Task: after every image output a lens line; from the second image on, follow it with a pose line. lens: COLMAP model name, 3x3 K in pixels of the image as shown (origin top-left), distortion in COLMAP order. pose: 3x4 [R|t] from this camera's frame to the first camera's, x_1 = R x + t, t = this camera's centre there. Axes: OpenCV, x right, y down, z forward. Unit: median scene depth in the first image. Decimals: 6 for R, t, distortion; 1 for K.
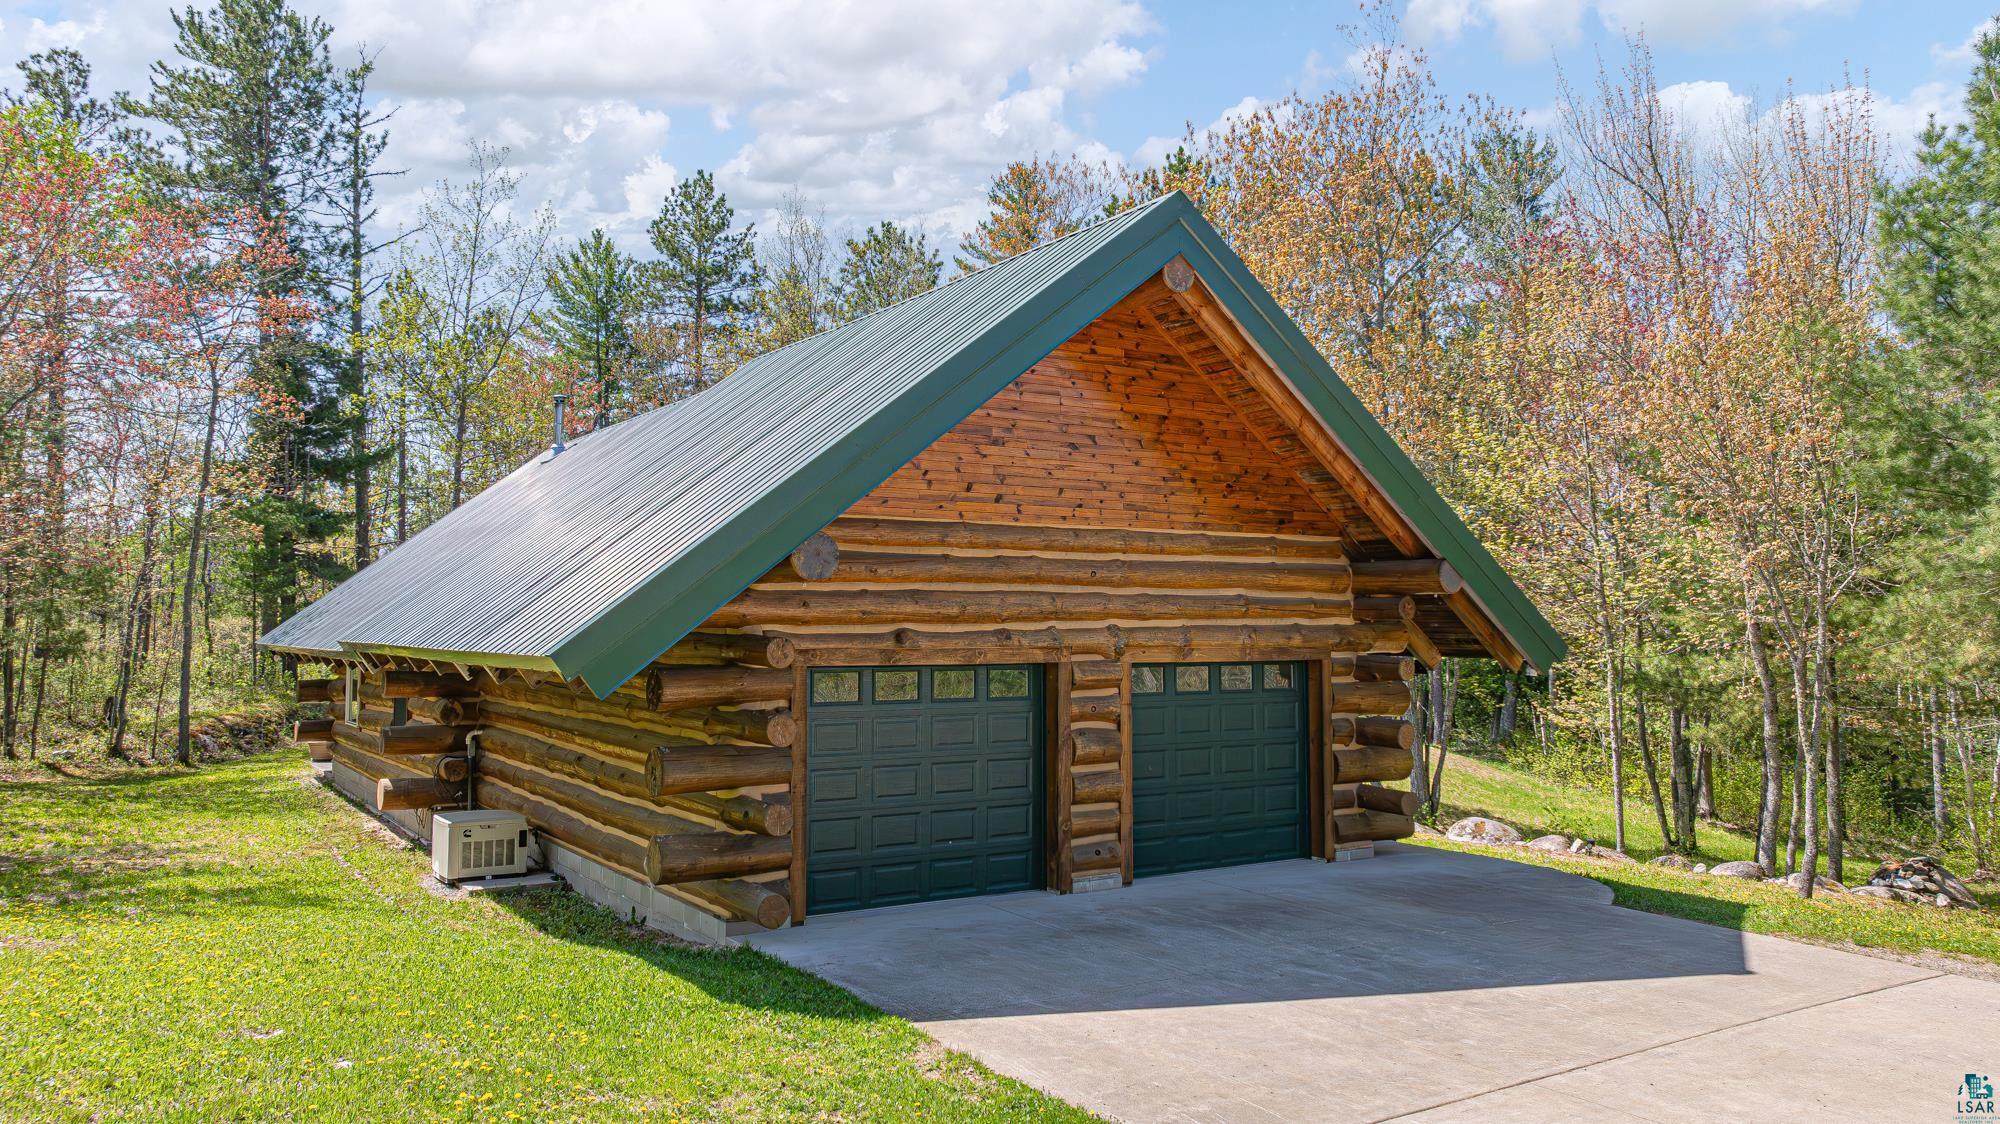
lens RADIAL K [[1401.7, 0, 998.4], [0, 1401.7, 552.7], [0, 0, 1]] dist [-0.043714, 0.035806]
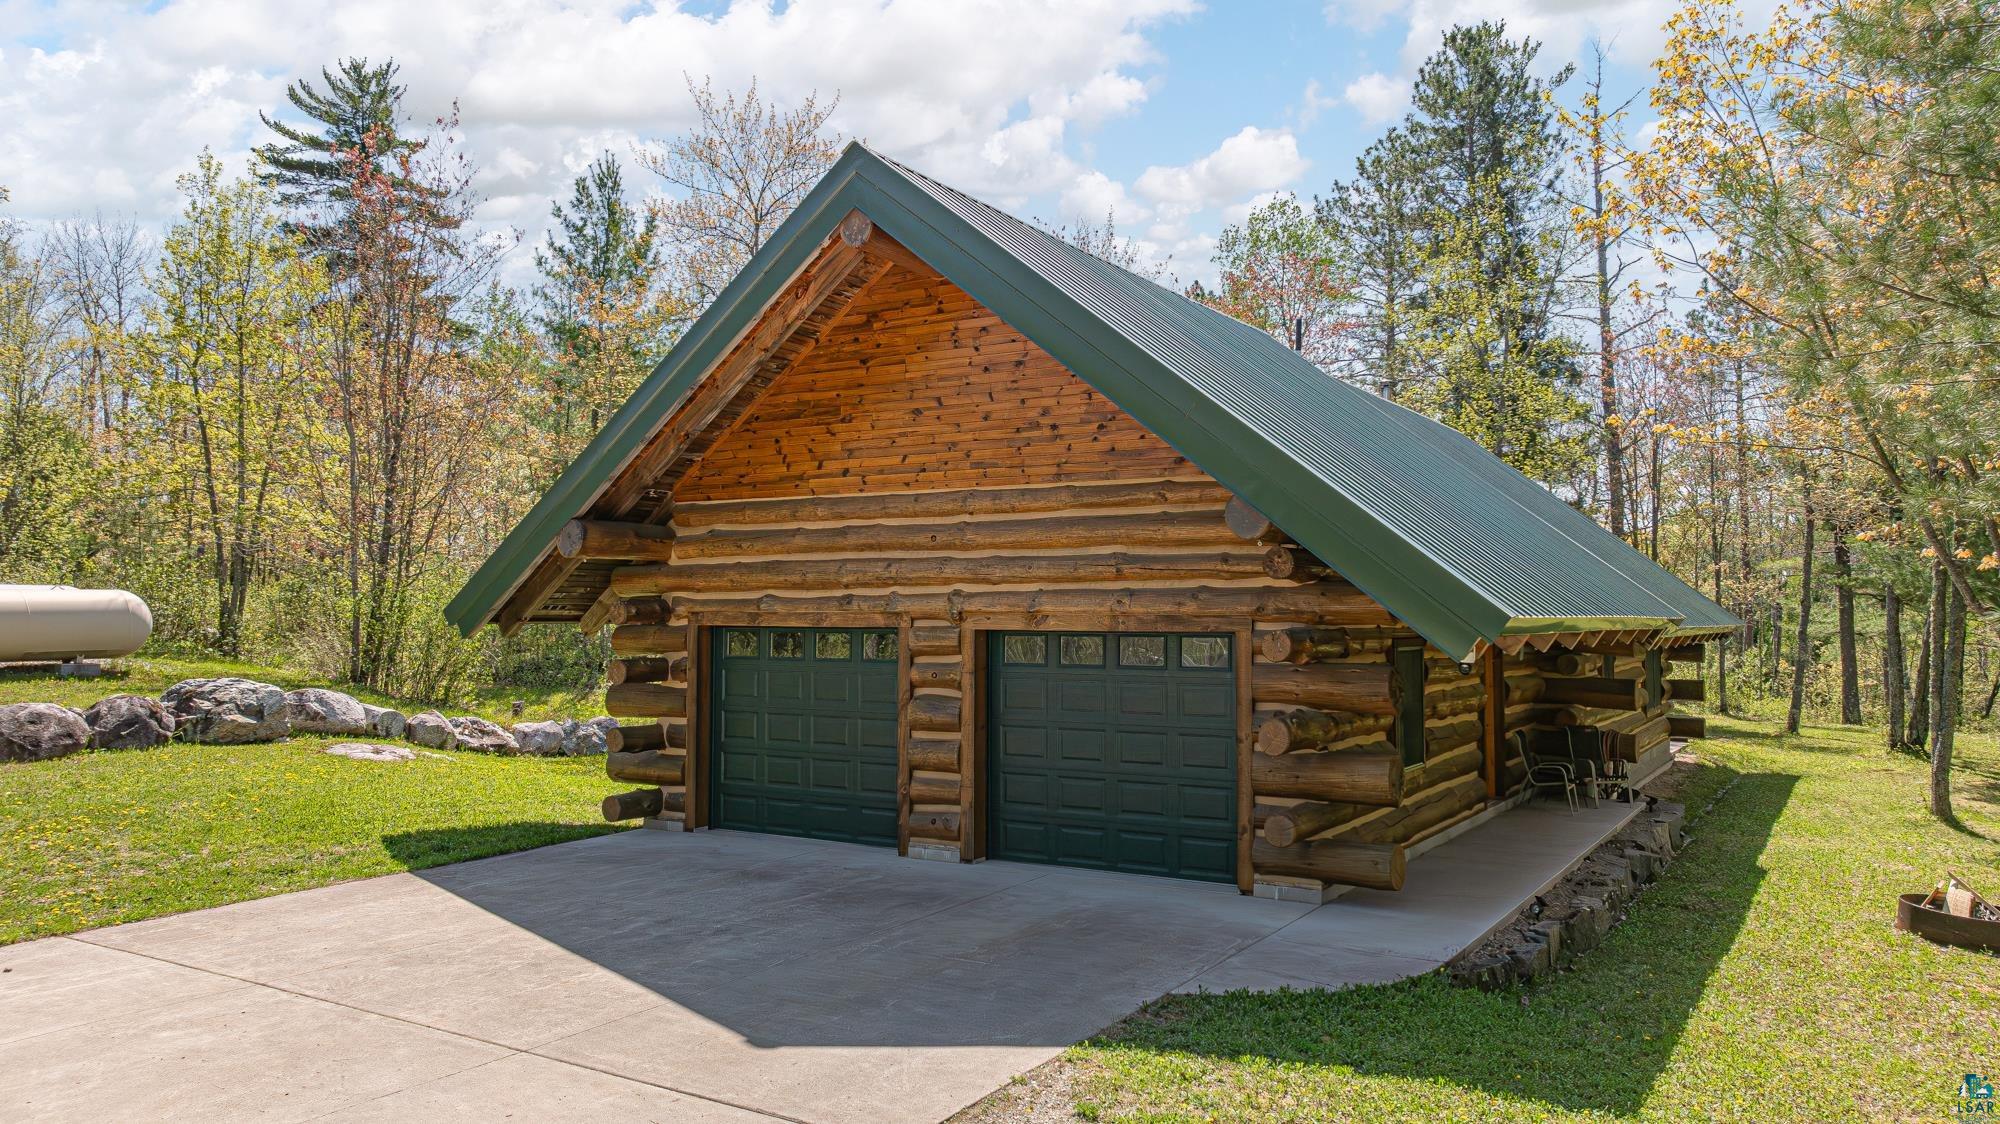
lens RADIAL K [[1401.7, 0, 997.0], [0, 1401.7, 525.4], [0, 0, 1]] dist [-0.043714, 0.035806]
pose [[0.465585, -0.045927, -0.883811, 0.957281], [0.053008, 0.998307, -0.023953, 0.032104], [0.883414, -0.035697, 0.467231, 0.580506]]
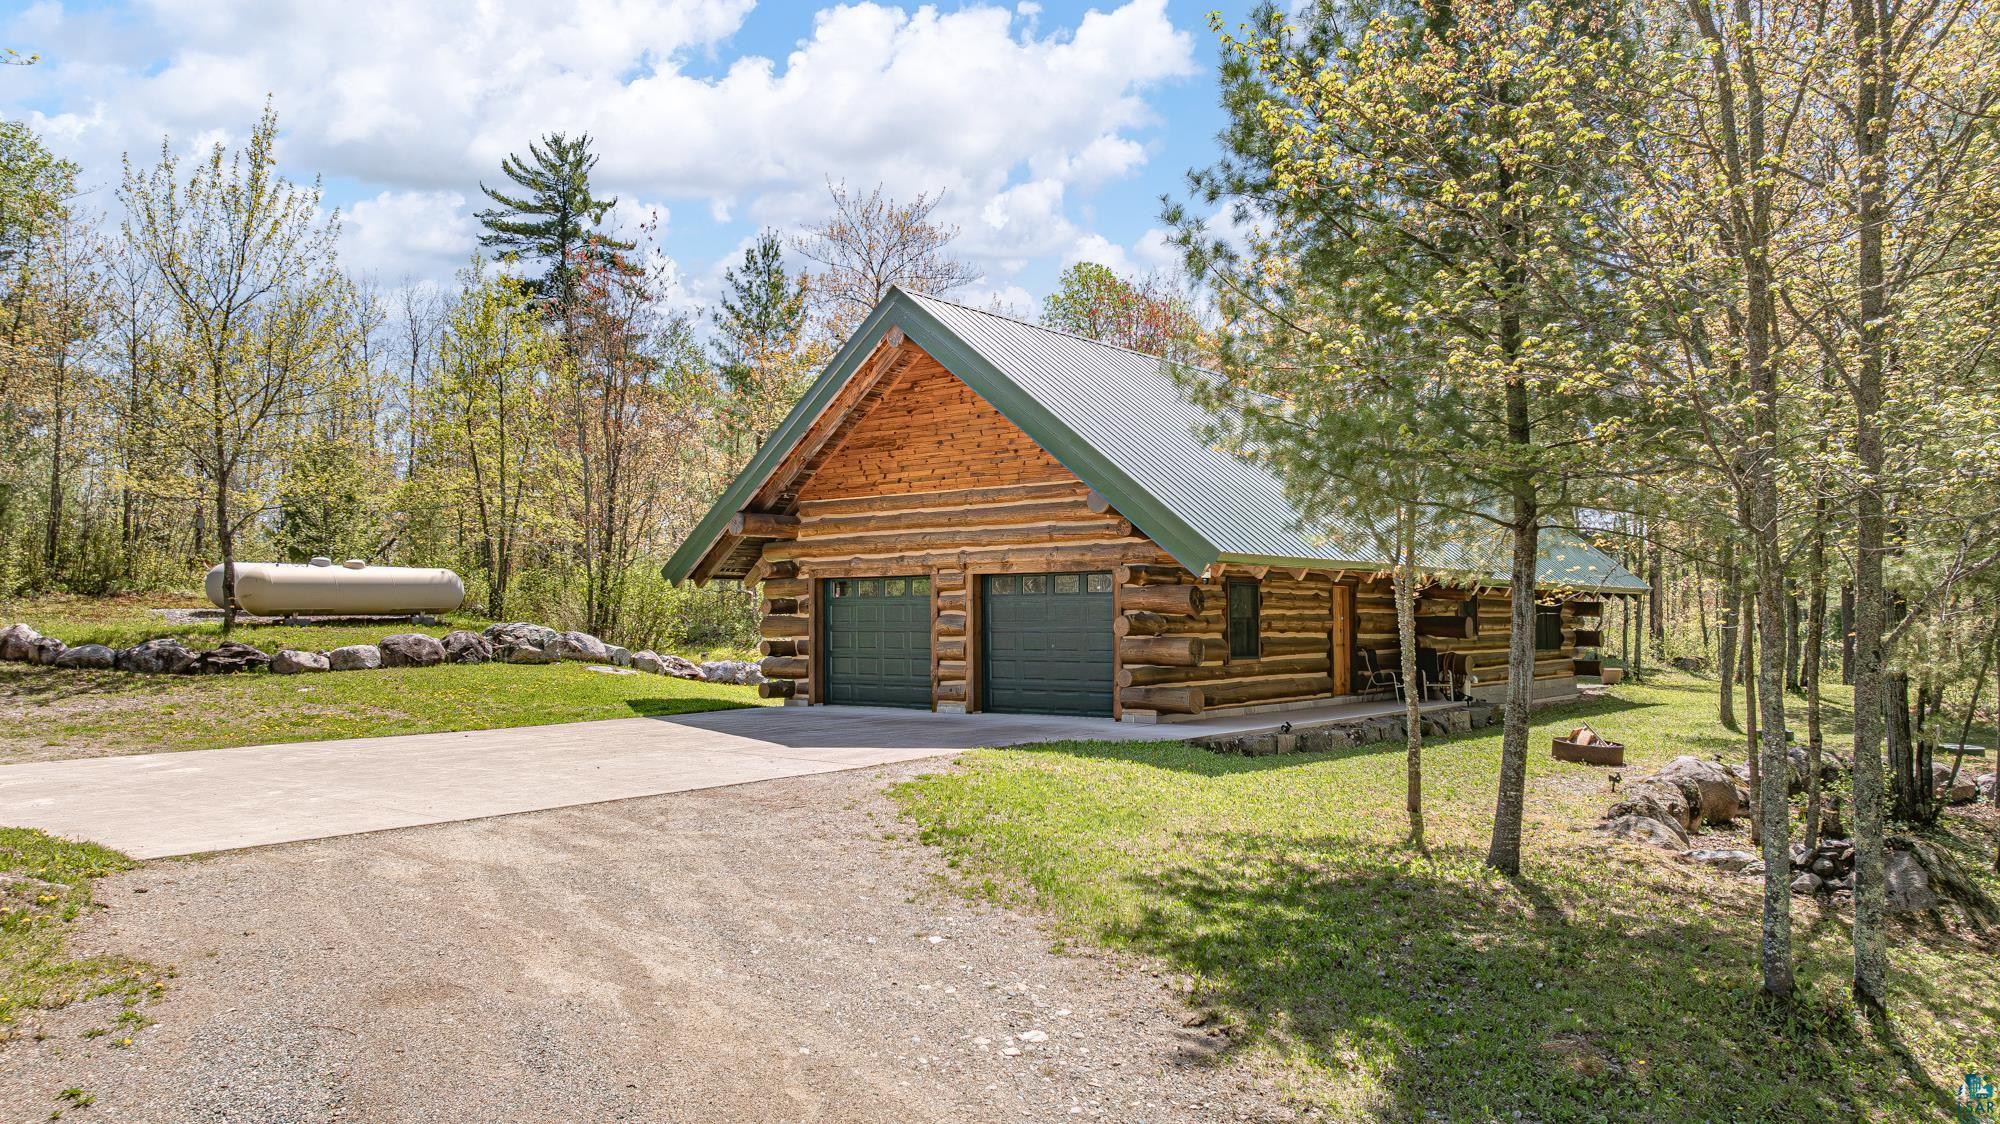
lens RADIAL K [[1401.7, 0, 1001.7], [0, 1401.7, 572.1], [0, 0, 1]] dist [-0.043714, 0.035806]
pose [[0.358425, -0.025864, -0.933200, 1.599071], [0.063556, 0.997973, -0.003248, 0.084804], [0.931392, -0.058146, 0.359343, 0.470619]]
